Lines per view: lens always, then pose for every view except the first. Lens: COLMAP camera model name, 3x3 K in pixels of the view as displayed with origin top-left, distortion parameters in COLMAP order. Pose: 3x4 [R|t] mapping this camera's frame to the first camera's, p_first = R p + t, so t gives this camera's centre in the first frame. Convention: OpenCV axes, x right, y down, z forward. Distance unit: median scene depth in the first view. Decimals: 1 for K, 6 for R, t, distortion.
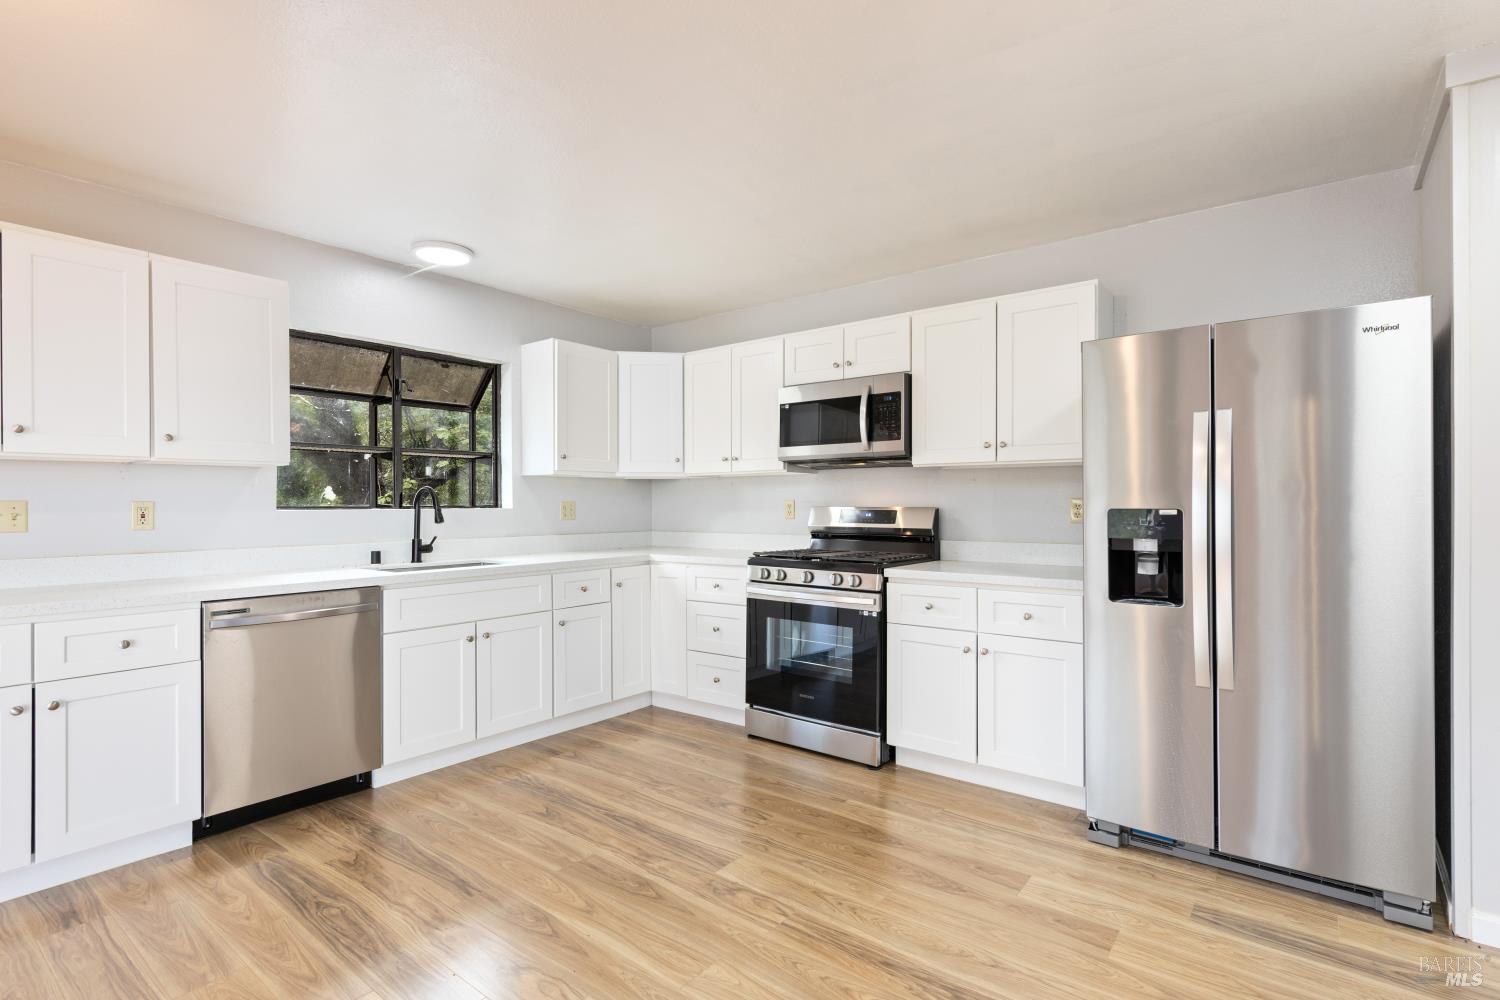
lens RADIAL K [[728.2, 0, 760.2], [0, 728.2, 502.1], [0, 0, 1]] dist [0.001046, -0.002542]
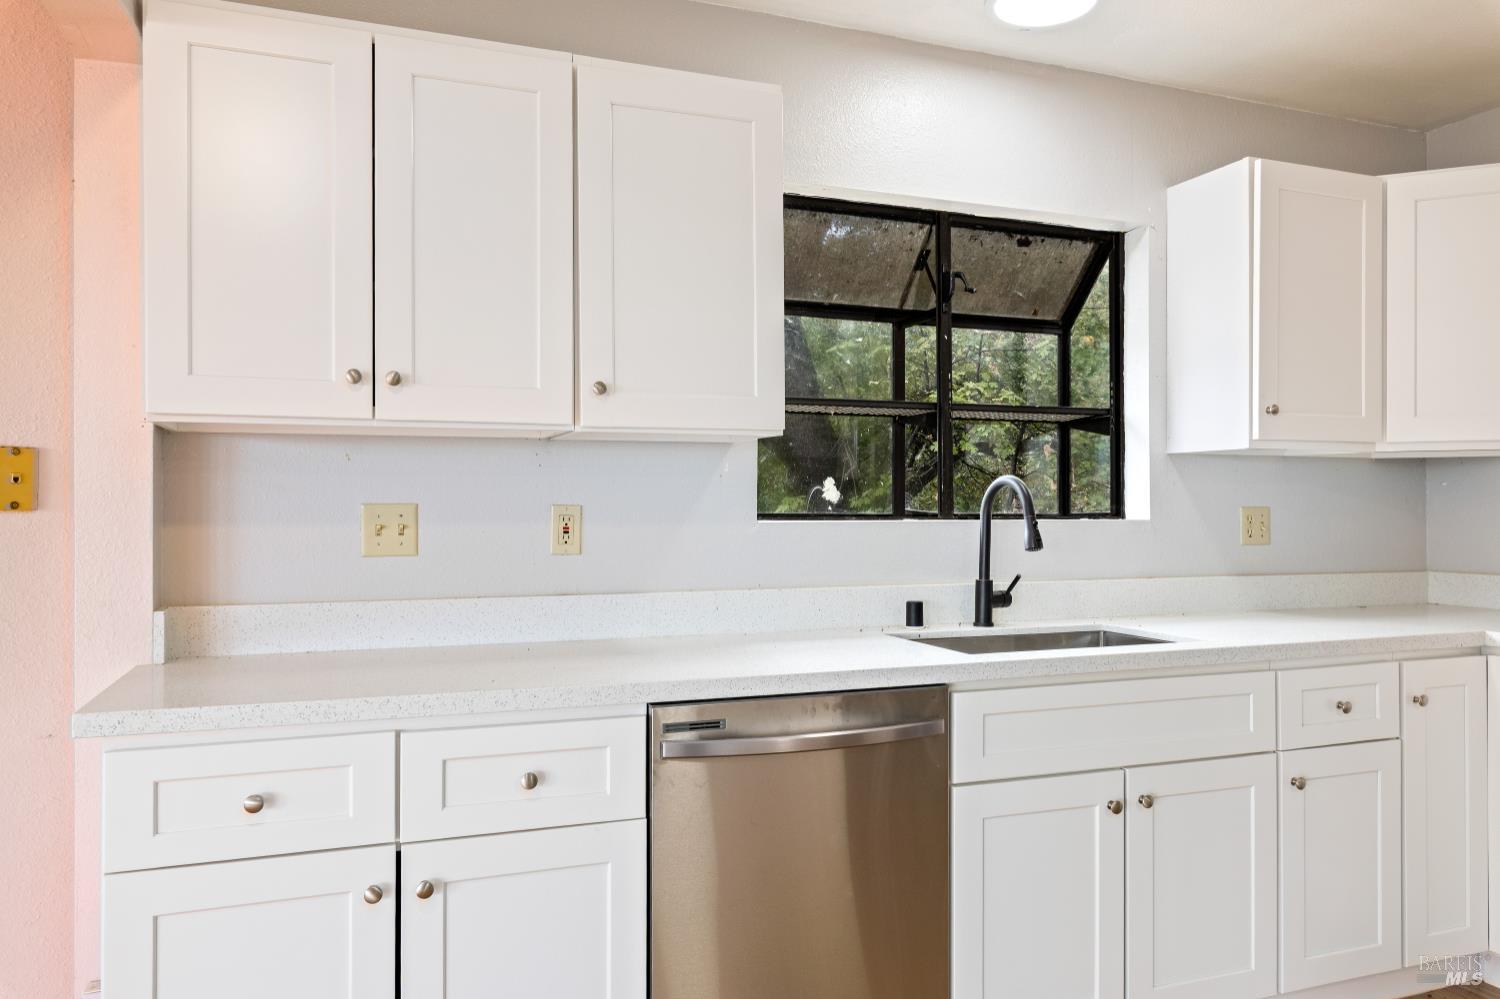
lens RADIAL K [[1093.9, 0, 755.9], [0, 1093.9, 500.4], [0, 0, 1]] dist [-0.012524, -0.005087]
pose [[0.852968, 0.002006, -0.521959, -0.208338], [-0.003764, 0.999990, -0.002308, -0.002198], [0.521950, 0.003934, 0.852967, 0.264747]]
